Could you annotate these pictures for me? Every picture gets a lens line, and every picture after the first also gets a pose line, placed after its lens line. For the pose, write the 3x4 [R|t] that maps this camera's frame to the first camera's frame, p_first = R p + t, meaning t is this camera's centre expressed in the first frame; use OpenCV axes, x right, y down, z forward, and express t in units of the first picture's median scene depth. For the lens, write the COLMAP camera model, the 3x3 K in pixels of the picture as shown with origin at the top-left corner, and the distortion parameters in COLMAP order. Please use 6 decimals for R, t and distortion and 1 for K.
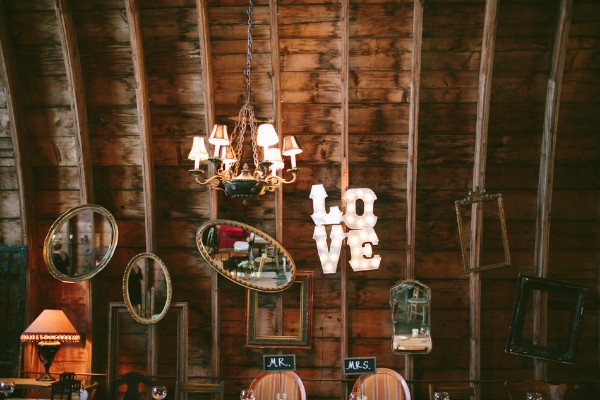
lens RADIAL K [[578.0, 0, 300.0], [0, 578.0, 200.0], [0, 0, 1]] dist [-0.103094, 0.144823]
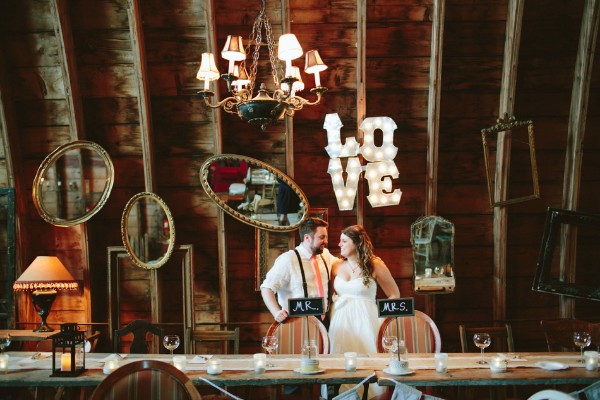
lens RADIAL K [[578.0, 0, 300.0], [0, 578.0, 200.0], [0, 0, 1]] dist [-0.103094, 0.144823]
pose [[0.999596, -0.019287, 0.020877, -0.040858], [0.017247, 0.995440, 0.093822, 0.022358], [-0.022592, -0.093424, 0.995370, 0.079227]]
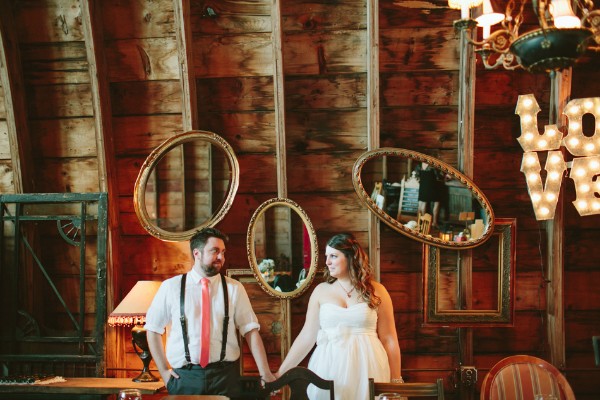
lens RADIAL K [[587.2, 0, 300.0], [0, 587.2, 200.0], [0, 0, 1]] dist [-0.102674, 0.145893]
pose [[0.999736, -0.020116, -0.011108, -0.235810], [0.020456, 0.999299, 0.031368, 0.072890], [0.010469, -0.031587, 0.999446, 0.281333]]
